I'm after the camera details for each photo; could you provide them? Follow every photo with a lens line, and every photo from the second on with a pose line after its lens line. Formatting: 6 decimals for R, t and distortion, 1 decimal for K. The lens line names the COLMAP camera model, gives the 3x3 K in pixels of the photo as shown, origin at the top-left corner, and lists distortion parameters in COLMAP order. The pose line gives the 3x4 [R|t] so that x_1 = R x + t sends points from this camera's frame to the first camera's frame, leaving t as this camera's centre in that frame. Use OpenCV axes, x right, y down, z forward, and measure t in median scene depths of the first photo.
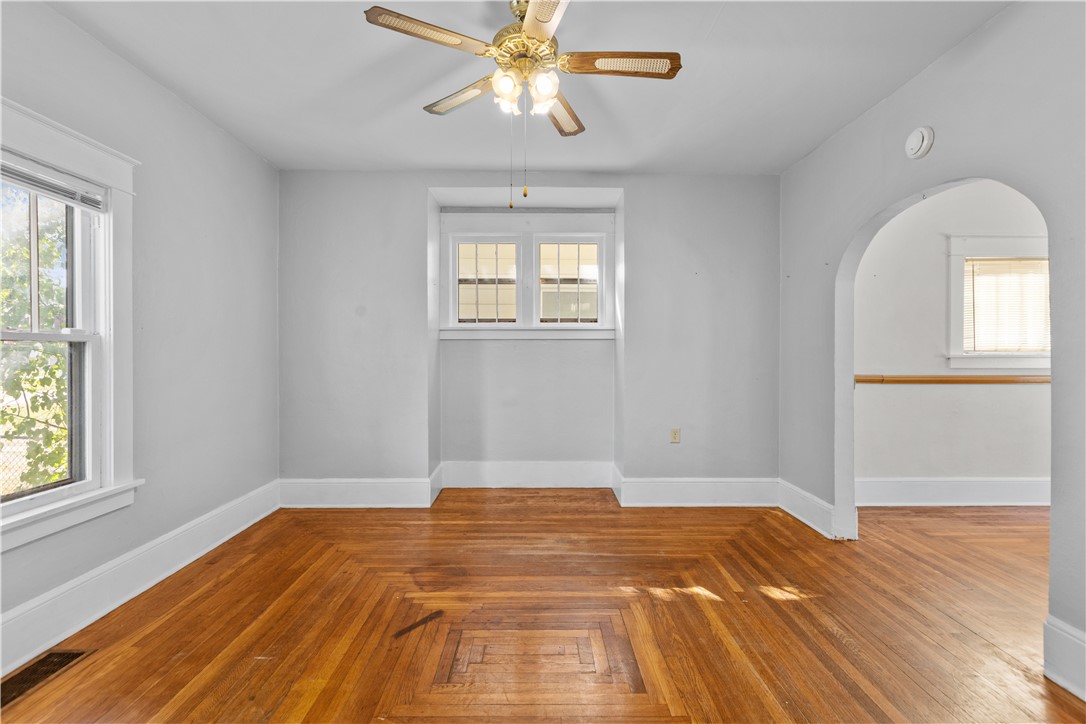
lens RADIAL K [[493.0, 0, 544.1], [0, 493.0, 358.4], [0, 0, 1]] dist [0.005507, 0.000142]
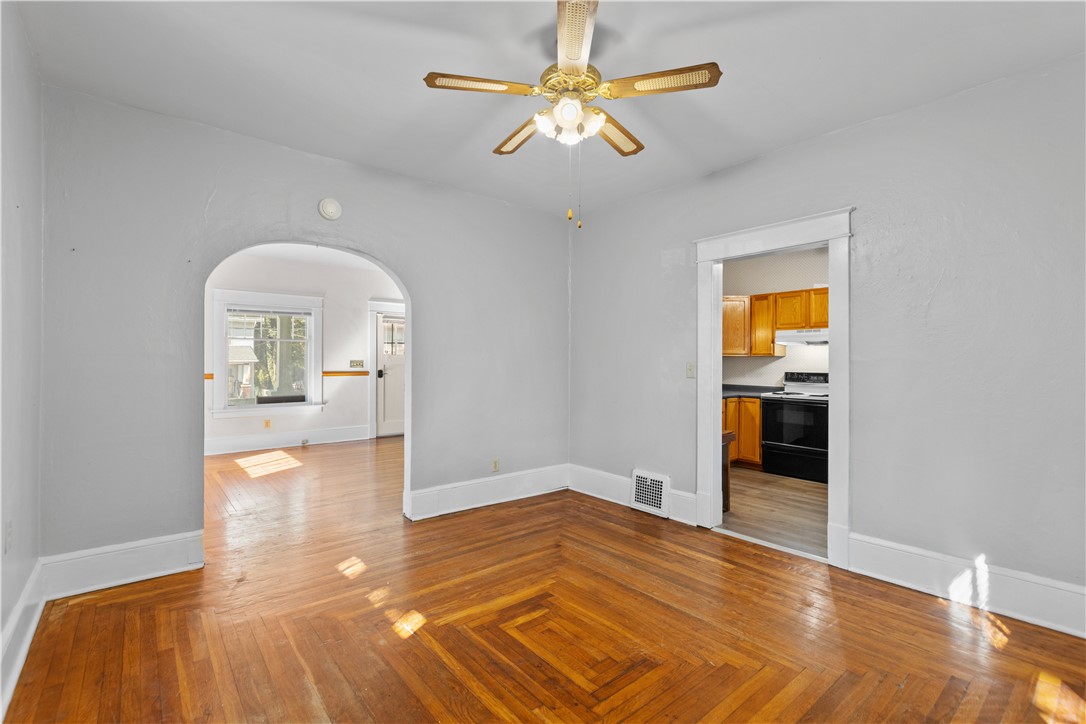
lens RADIAL K [[493.0, 0, 547.4], [0, 493.0, 361.9], [0, 0, 1]] dist [0.005507, 0.000142]
pose [[-0.643268, -0.002715, 0.765637, -0.656745], [0.000521, 0.999992, 0.003984, -0.019494], [-0.765641, 0.002961, -0.643261, 1.372129]]
